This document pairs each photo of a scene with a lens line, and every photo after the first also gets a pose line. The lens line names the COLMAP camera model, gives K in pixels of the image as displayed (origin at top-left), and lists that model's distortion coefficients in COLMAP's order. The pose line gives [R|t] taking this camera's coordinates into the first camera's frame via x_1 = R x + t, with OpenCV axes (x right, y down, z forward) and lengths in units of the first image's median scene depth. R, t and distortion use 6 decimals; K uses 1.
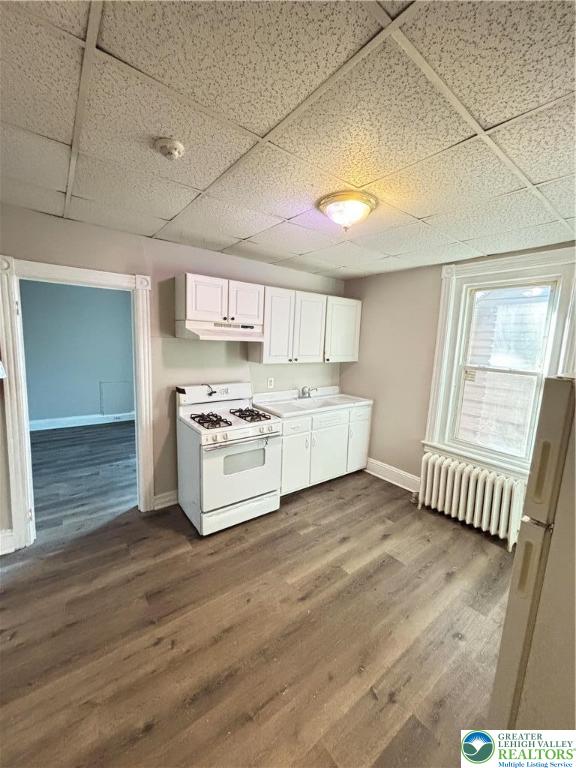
lens RADIAL K [[307.9, 0, 292.3], [0, 307.9, 383.0], [0, 0, 1]] dist [-0.005354, 0.000778]
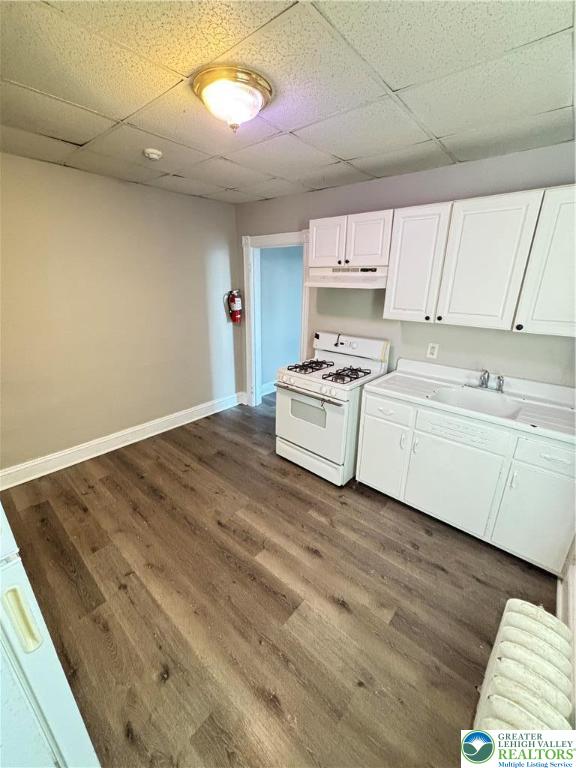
lens RADIAL K [[307.9, 0, 285.7], [0, 307.9, 385.2], [0, 0, 1]] dist [-0.005354, 0.000778]
pose [[0.187706, 0.292087, -0.937791, 0.777747], [-0.137978, 0.953135, 0.269249, -0.095329], [0.972486, 0.078855, 0.219211, 0.740691]]
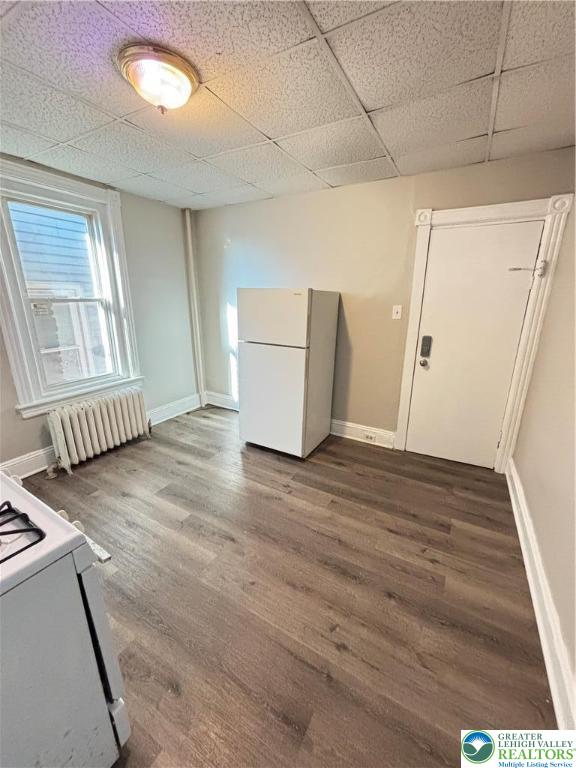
lens RADIAL K [[307.9, 0, 284.0], [0, 307.9, 382.7], [0, 0, 1]] dist [-0.005354, 0.000778]
pose [[-0.379876, -0.298915, 0.875411, -0.588081], [0.097472, 0.928149, 0.359220, -0.090331], [-0.919888, 0.221787, -0.323446, 0.826039]]
